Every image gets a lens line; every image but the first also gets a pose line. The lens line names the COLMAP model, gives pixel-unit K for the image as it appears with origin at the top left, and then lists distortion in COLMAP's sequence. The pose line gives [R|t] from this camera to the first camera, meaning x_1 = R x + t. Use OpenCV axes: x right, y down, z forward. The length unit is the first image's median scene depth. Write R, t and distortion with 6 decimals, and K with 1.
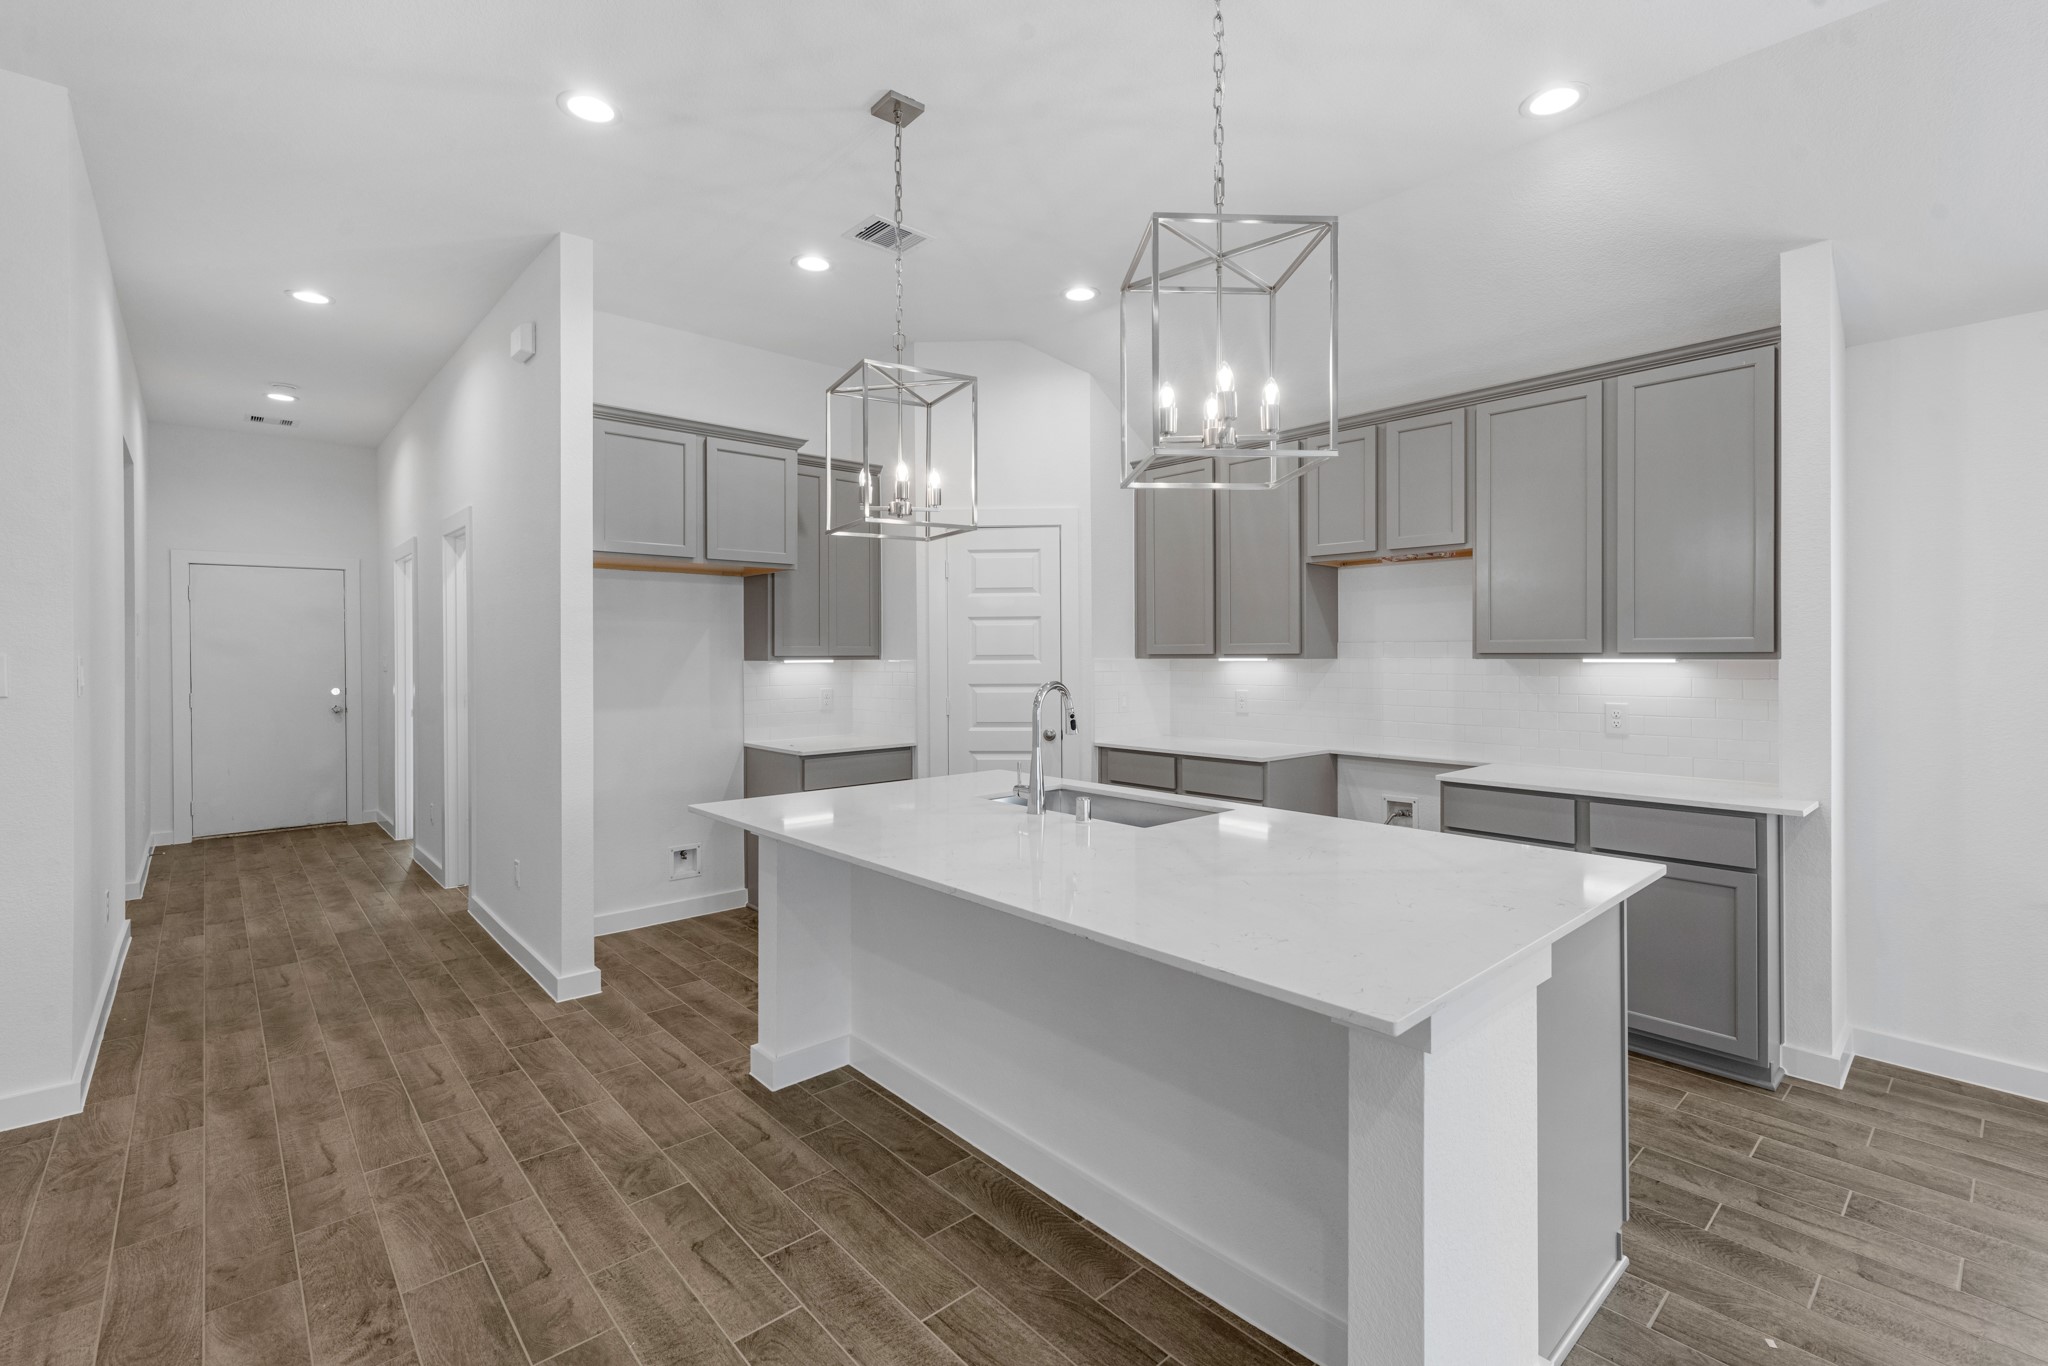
lens RADIAL K [[911.7, 0, 1018.2], [0, 911.7, 656.1], [0, 0, 1]] dist [0.005909, -0.000104]
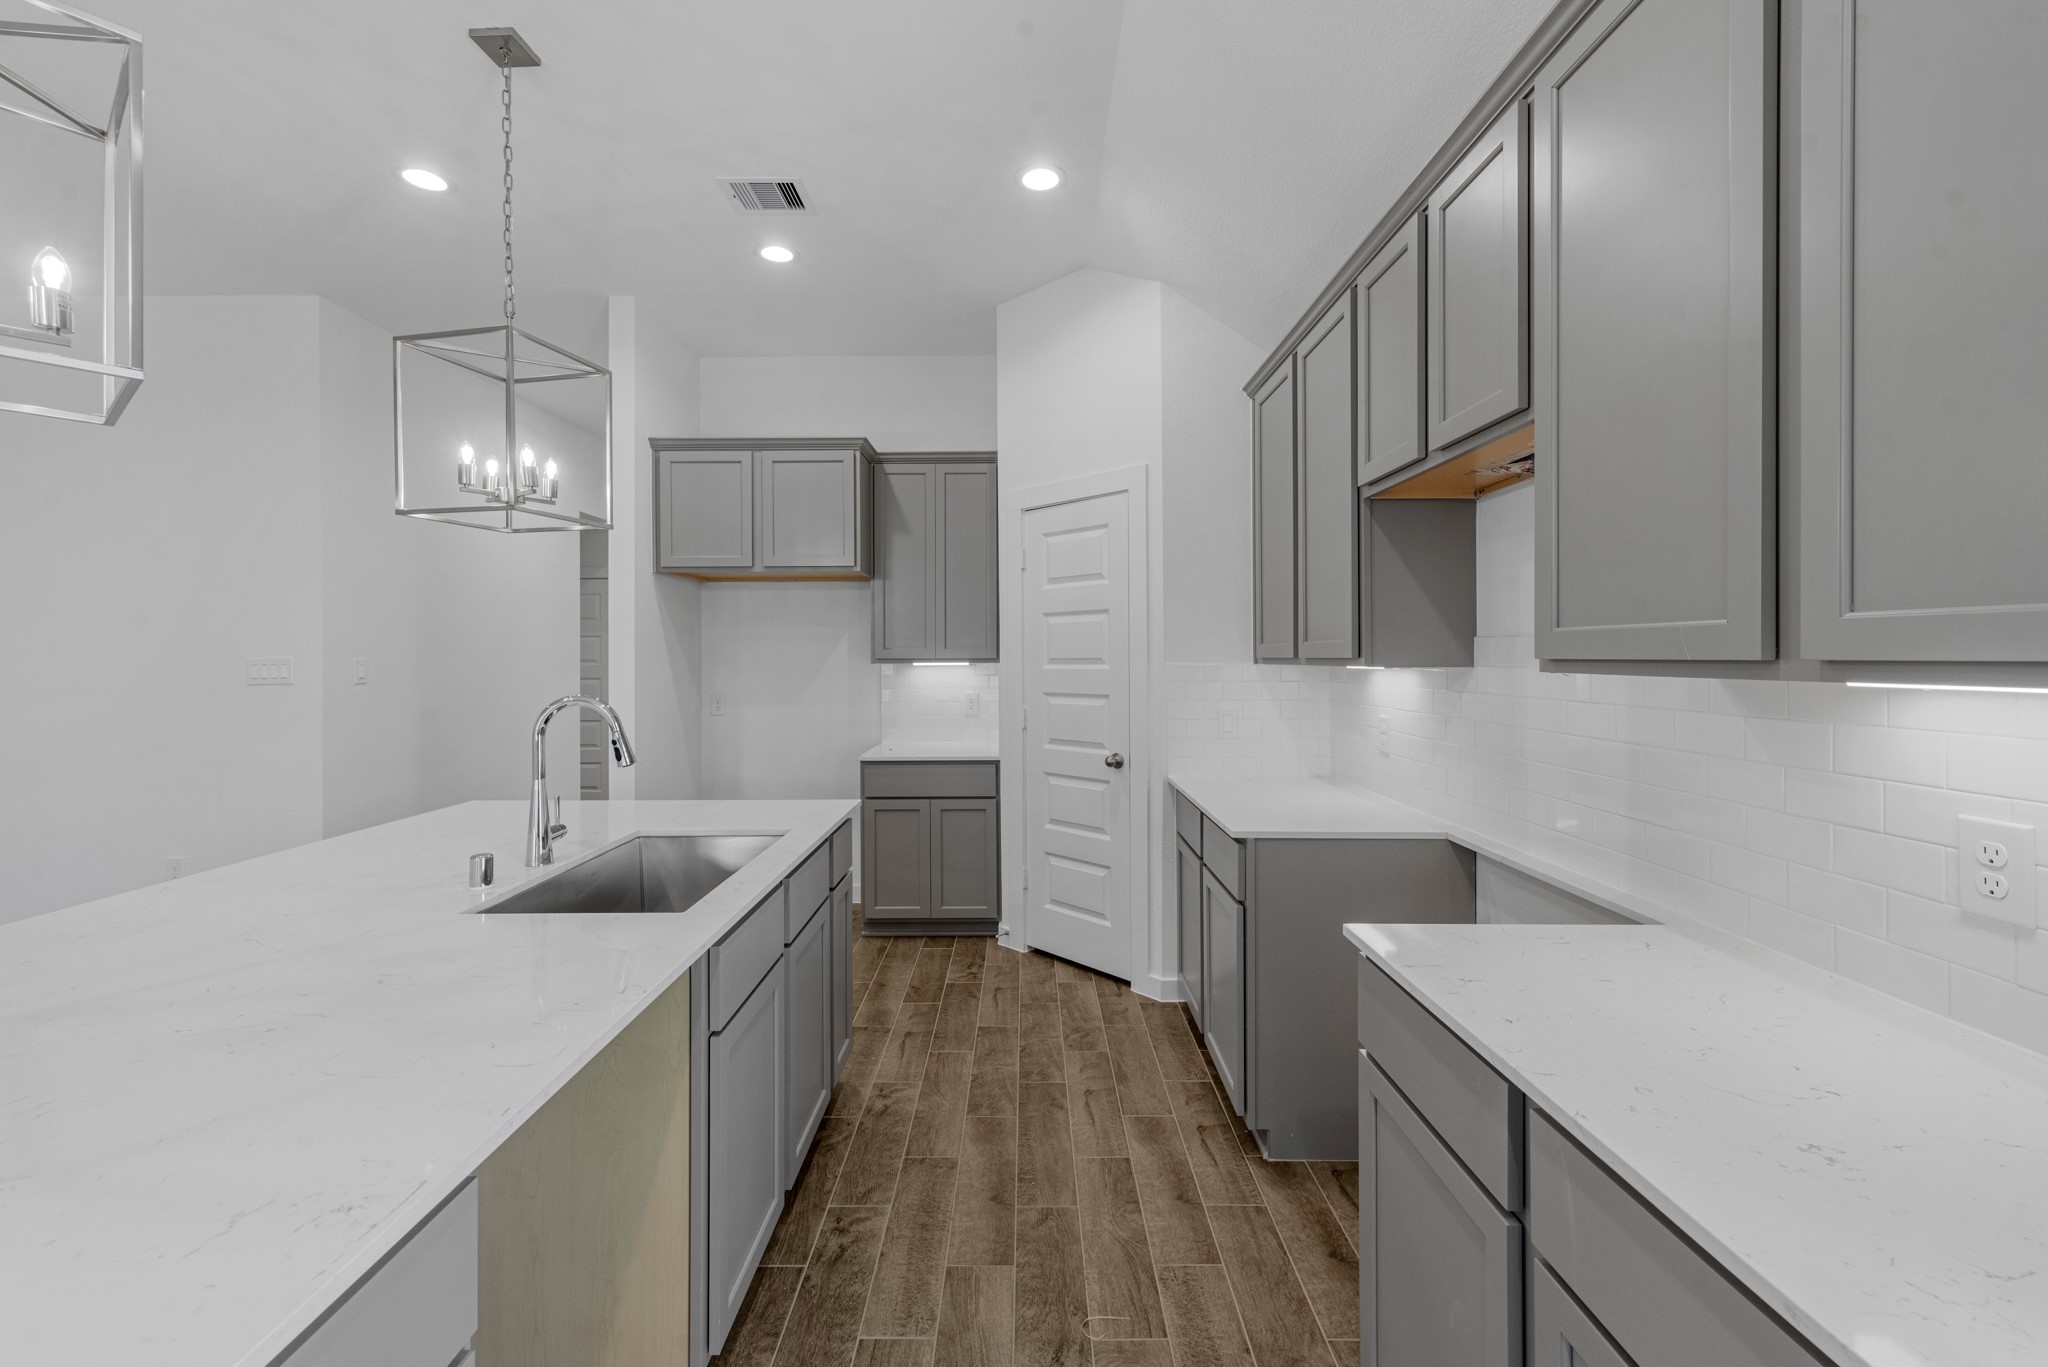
lens RADIAL K [[832.6, 0, 1008.0], [0, 832.6, 652.7], [0, 0, 1]] dist [0.007848, -0.000891]
pose [[0.735707, -0.001929, -0.677297, 0.572979], [-0.000680, 0.999993, -0.003587, -0.004485], [0.677299, 0.003100, 0.735701, 0.531168]]
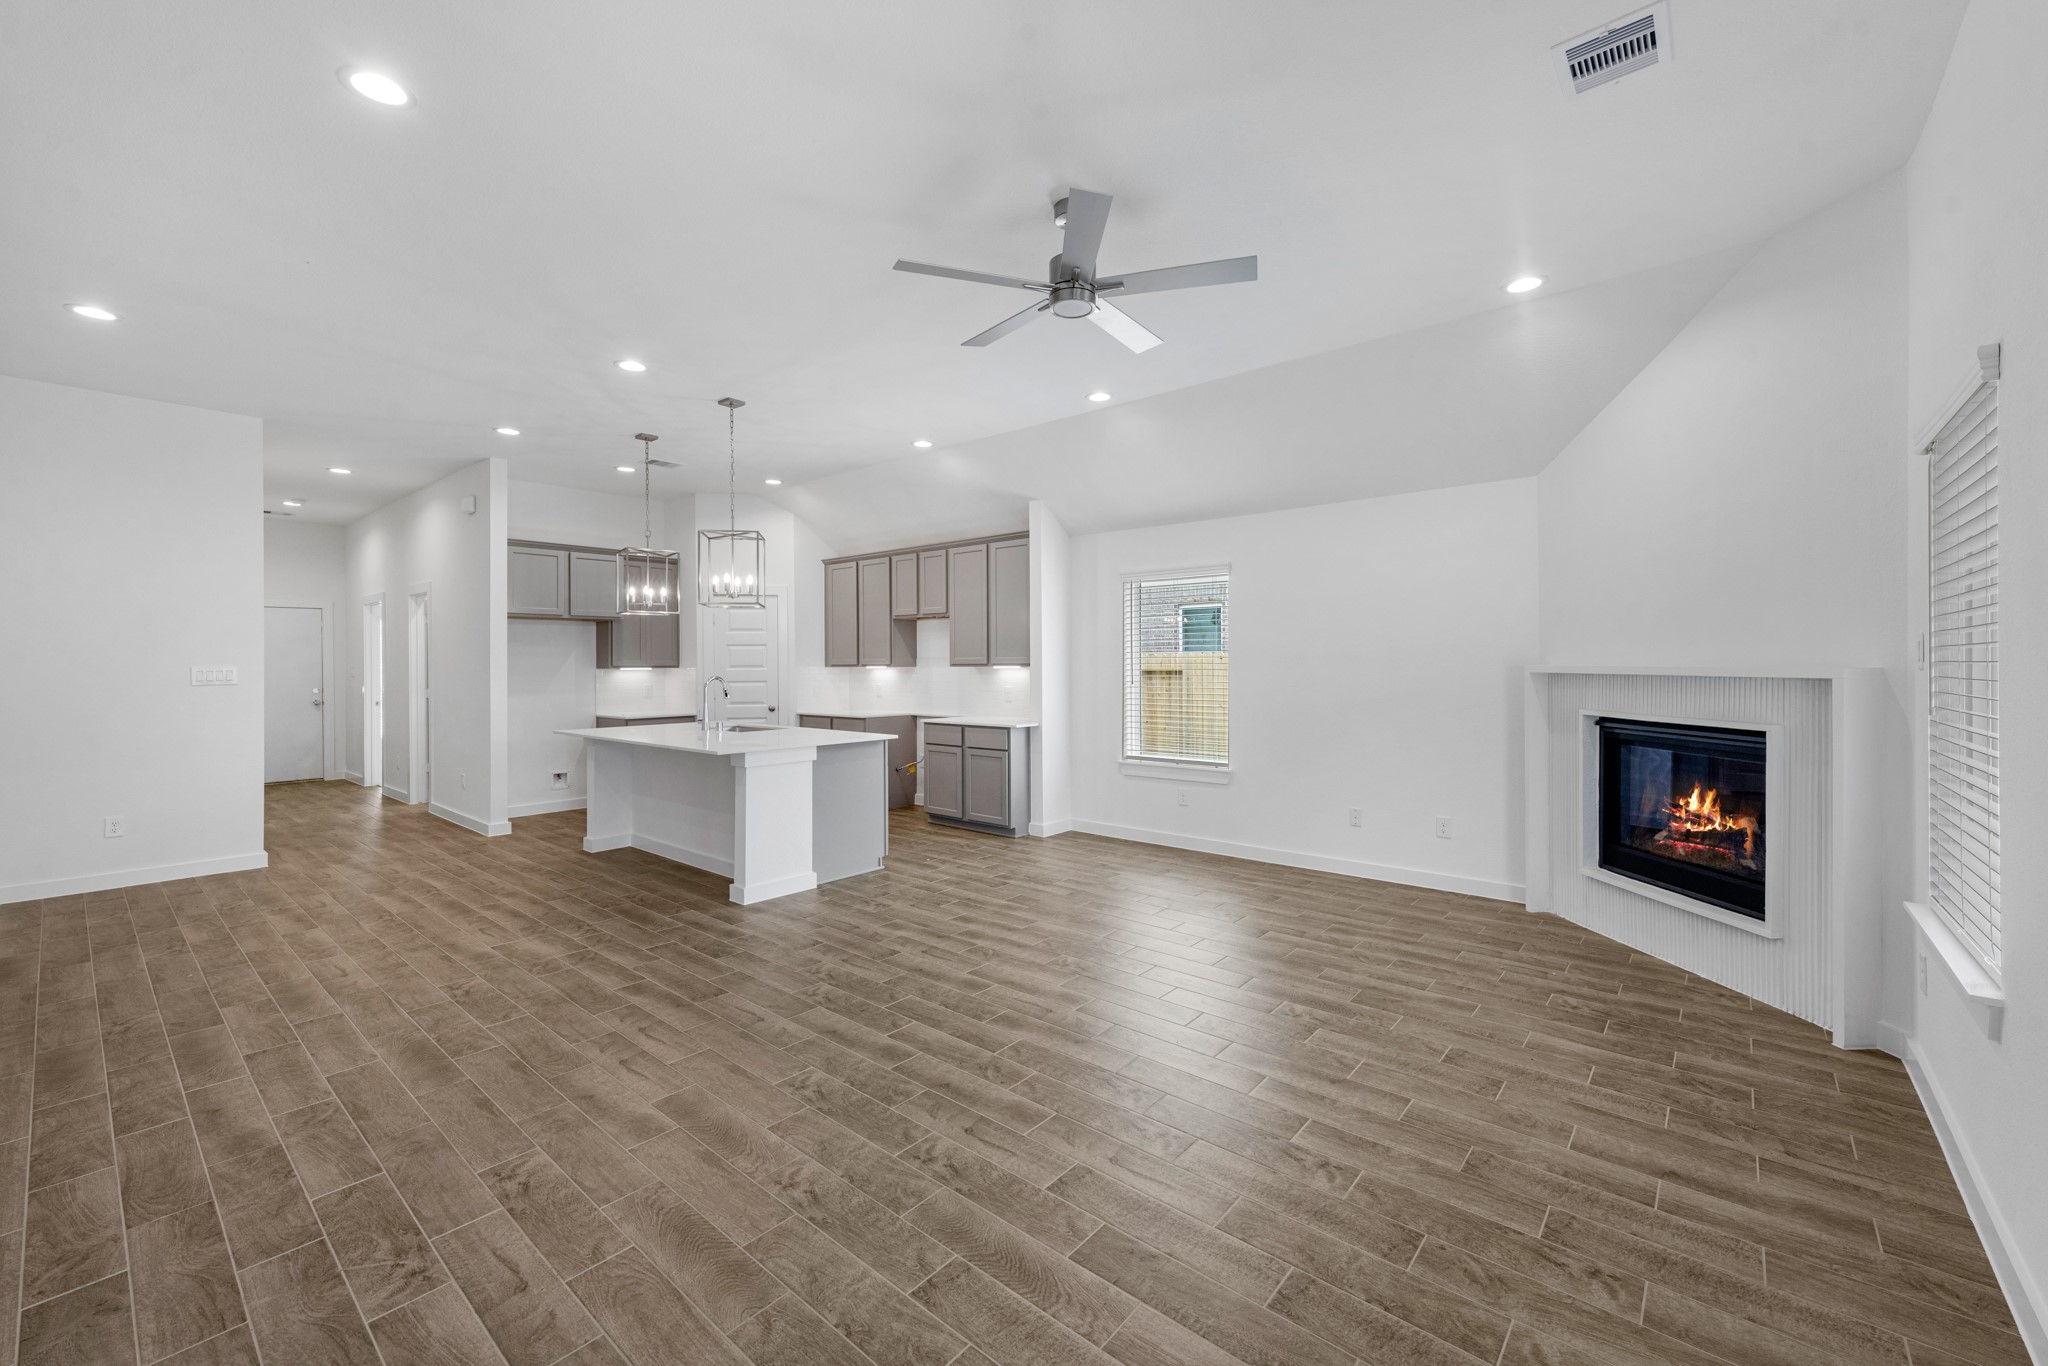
lens RADIAL K [[832.6, 0, 1024.2], [0, 832.6, 664.1], [0, 0, 1]] dist [0.007848, -0.000891]
pose [[0.991386, -0.001286, 0.130965, 0.410318], [0.001647, 0.999995, -0.002651, 0.002118], [-0.130961, 0.002844, 0.991383, -0.946163]]
